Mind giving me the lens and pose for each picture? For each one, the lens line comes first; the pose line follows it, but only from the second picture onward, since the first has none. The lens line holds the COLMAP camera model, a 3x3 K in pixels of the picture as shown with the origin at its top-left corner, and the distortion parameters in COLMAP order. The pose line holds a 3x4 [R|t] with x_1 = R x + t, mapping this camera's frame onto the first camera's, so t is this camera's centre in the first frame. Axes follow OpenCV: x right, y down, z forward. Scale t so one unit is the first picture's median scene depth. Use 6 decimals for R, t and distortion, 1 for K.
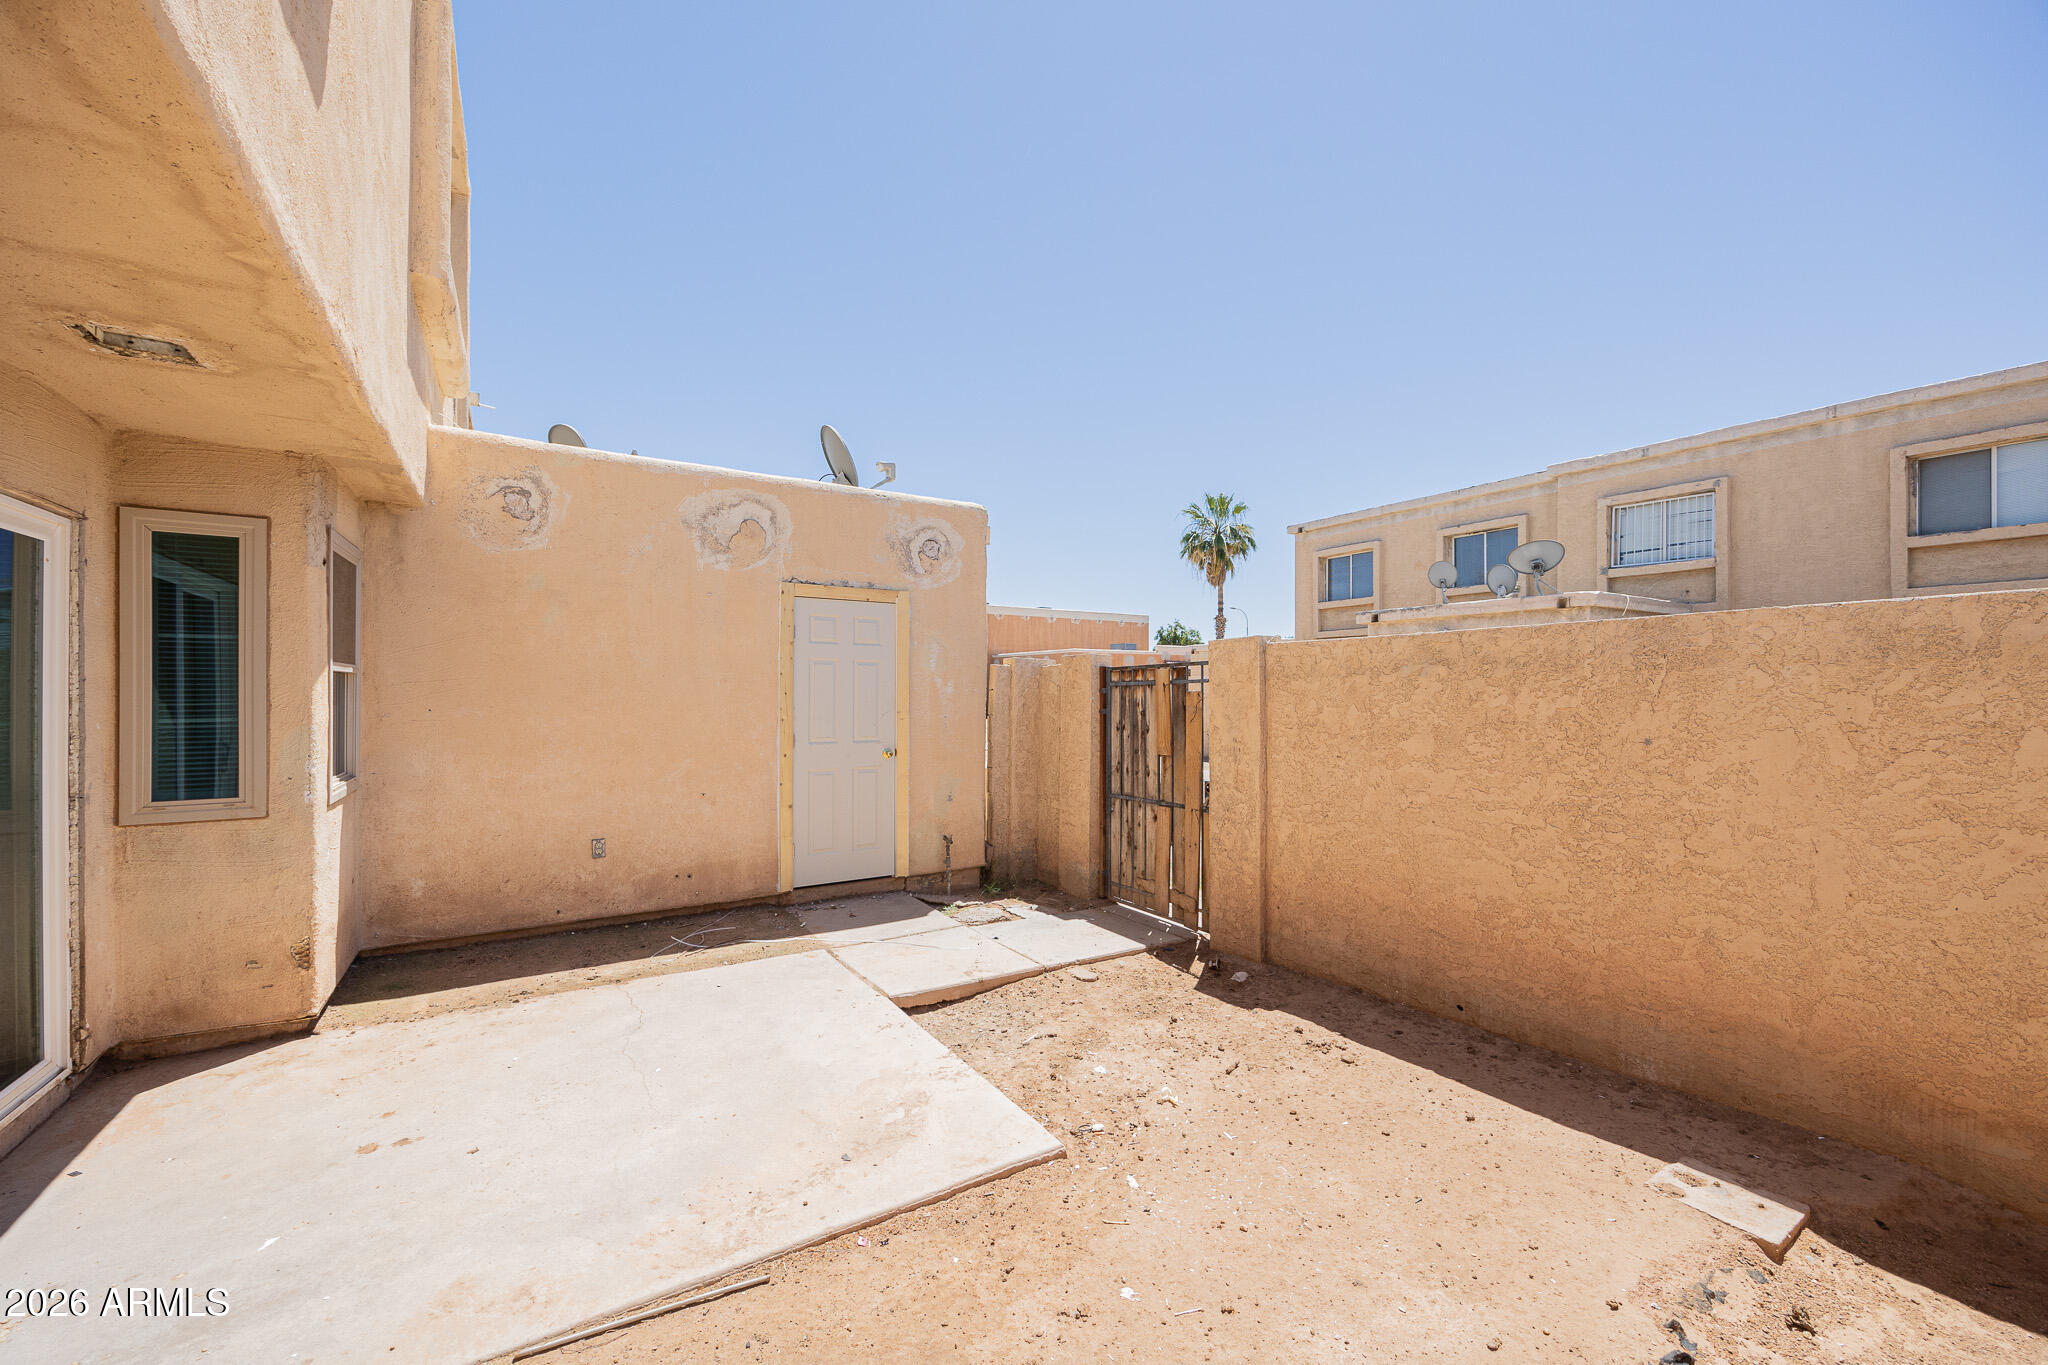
lens RADIAL K [[802.6, 0, 1091.7], [0, 802.6, 693.4], [0, 0, 1]] dist [-0.005940, 0.001444]
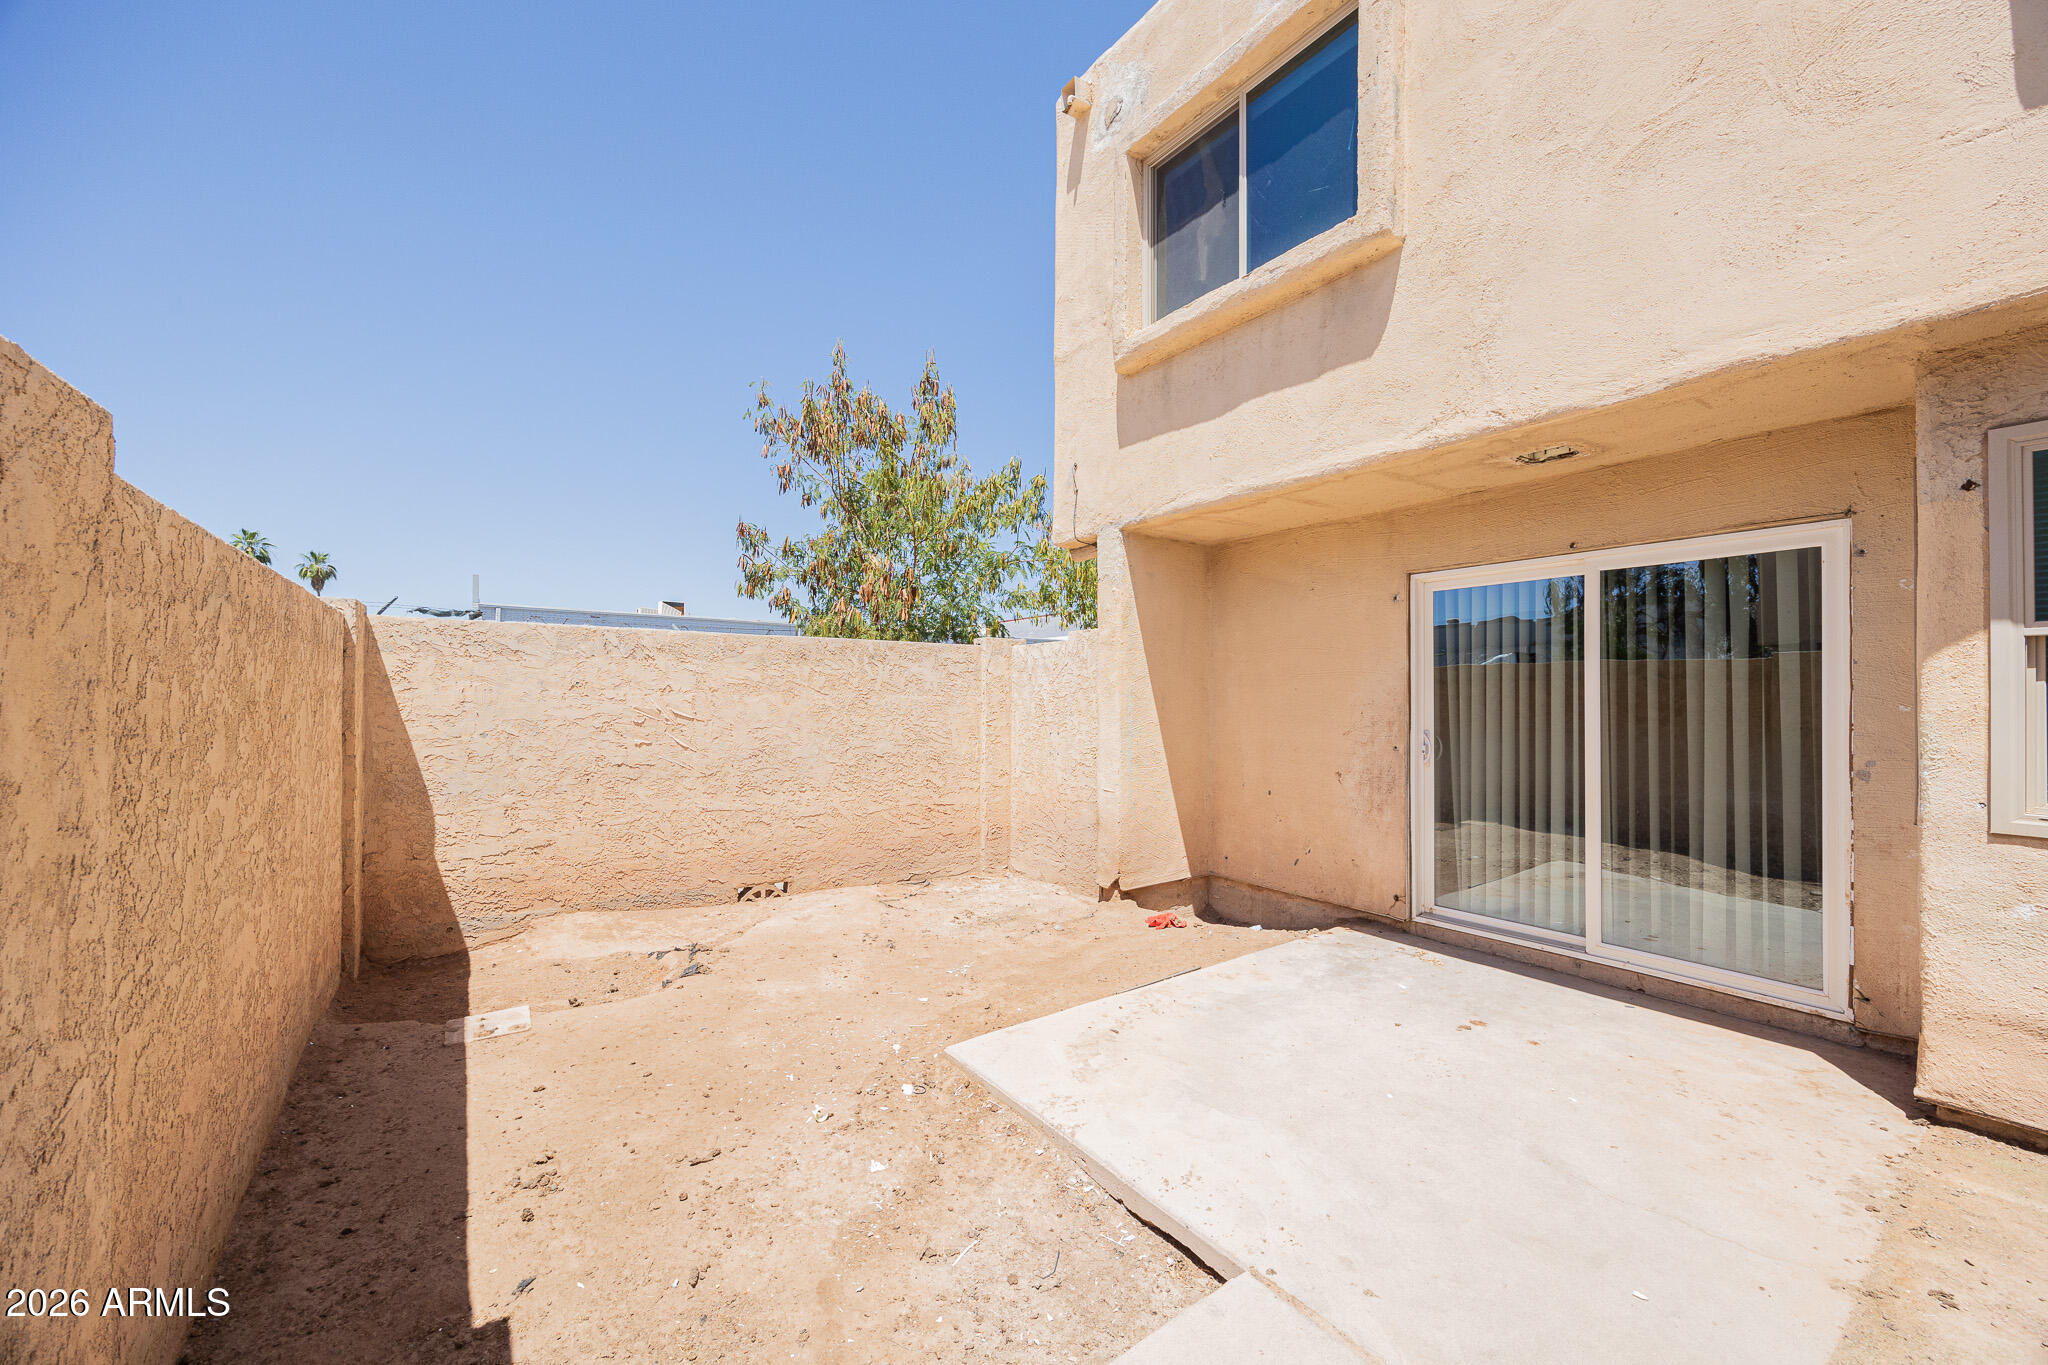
lens RADIAL K [[802.6, 0, 1063.9], [0, 802.6, 691.0], [0, 0, 1]] dist [-0.005940, 0.001444]
pose [[-0.999820, -0.003692, -0.018596, -0.108665], [-0.003557, 0.999967, -0.007292, 0.019201], [0.018622, -0.007225, -0.999800, 1.279708]]
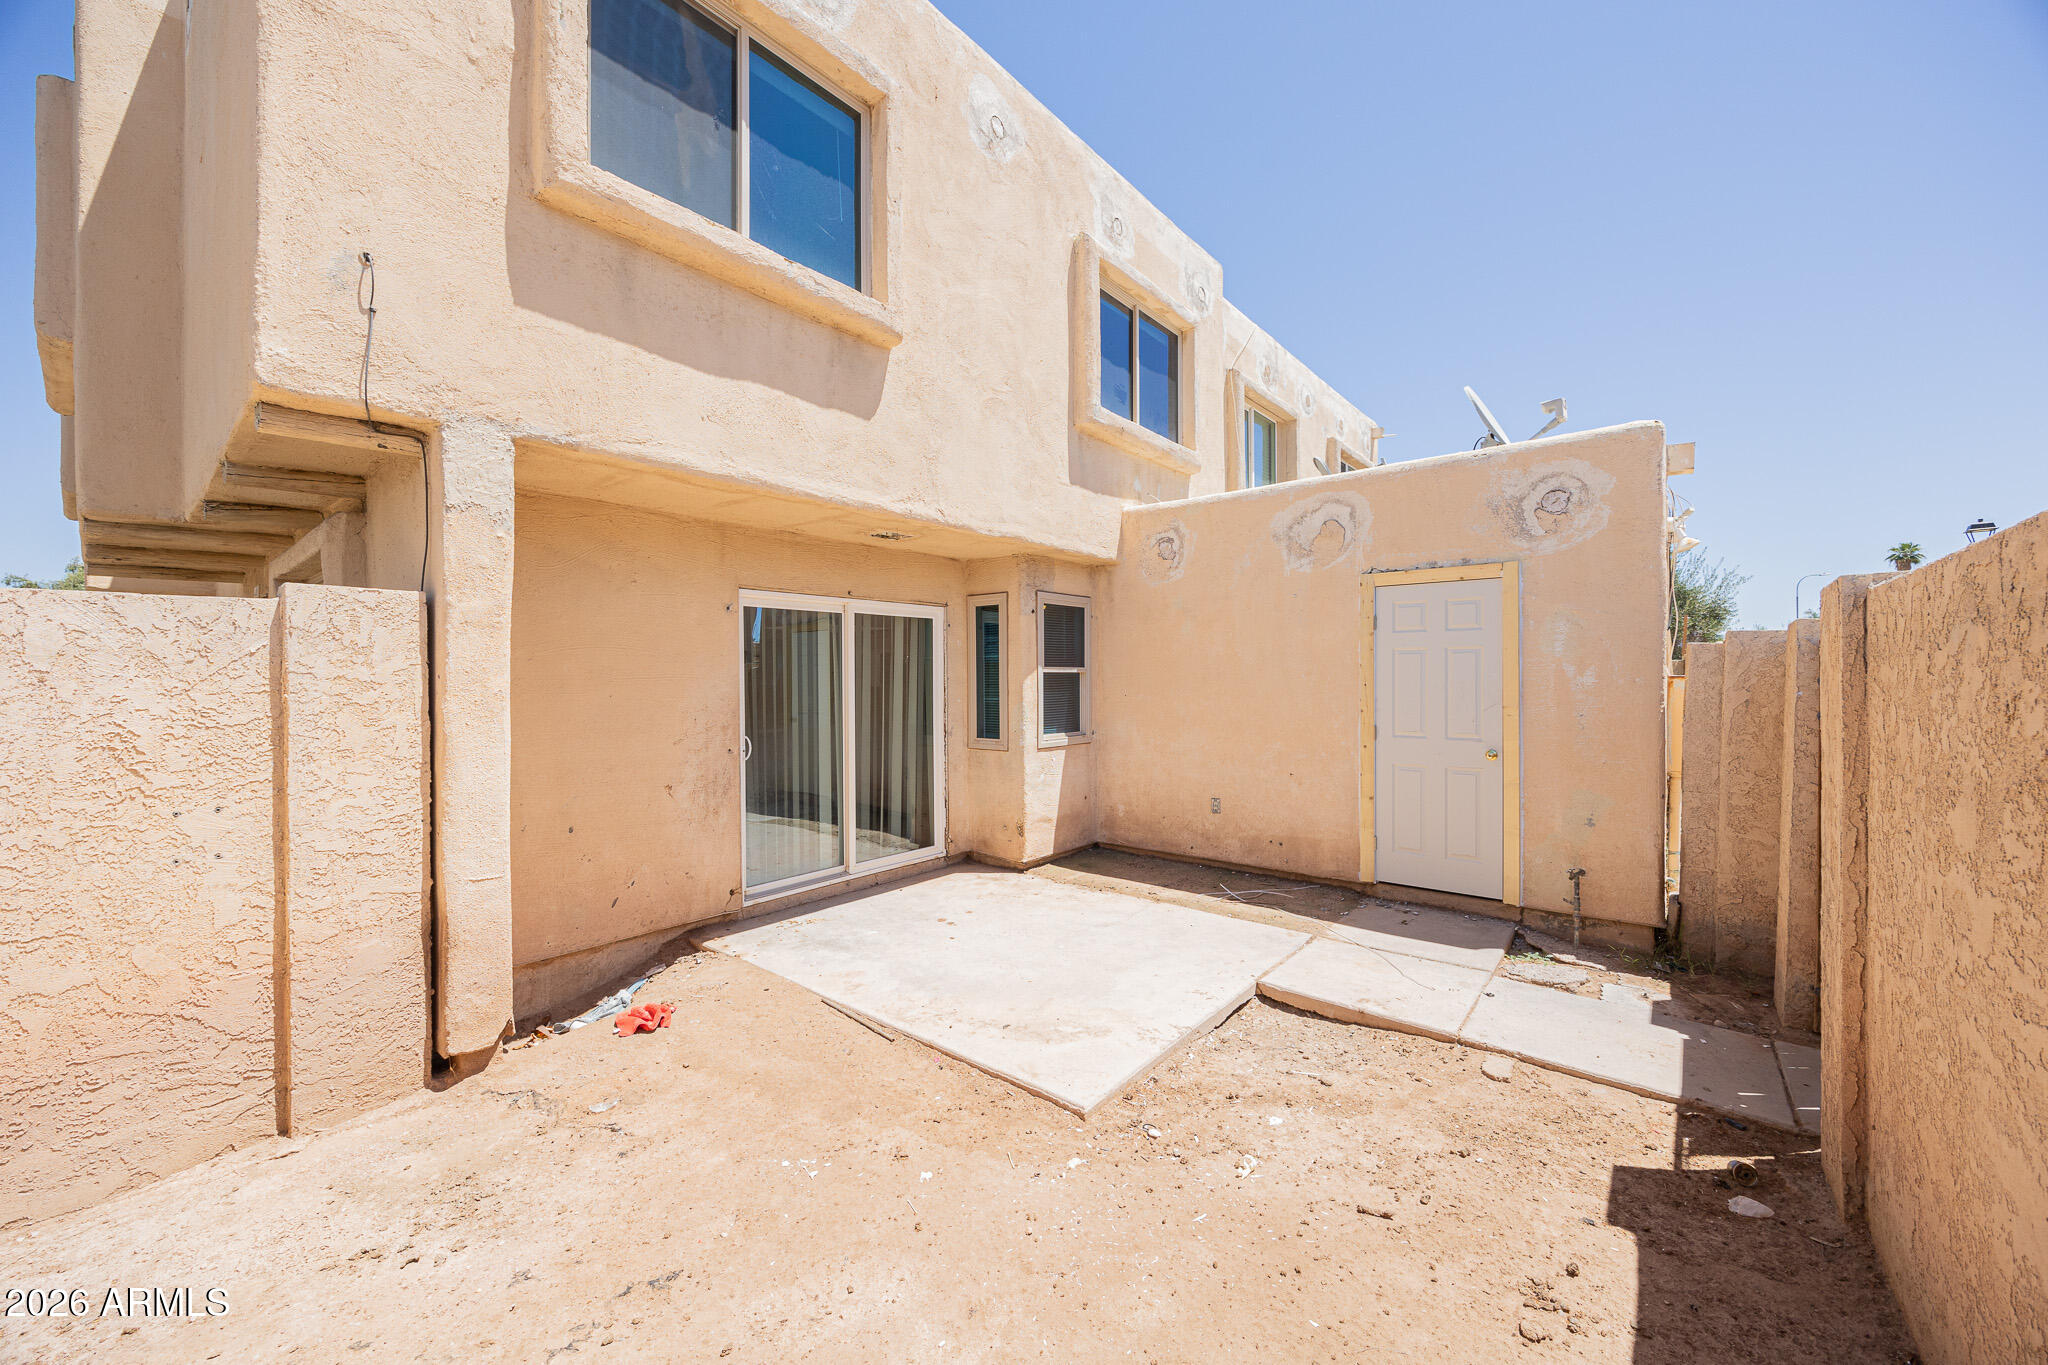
lens RADIAL K [[802.6, 0, 986.9], [0, 802.6, 685.1], [0, 0, 1]] dist [-0.005940, 0.001444]
pose [[0.242567, 0.006102, -0.970115, 0.568356], [0.005274, 0.999957, 0.007609, -0.011546], [0.970120, -0.006962, 0.242524, 0.352587]]
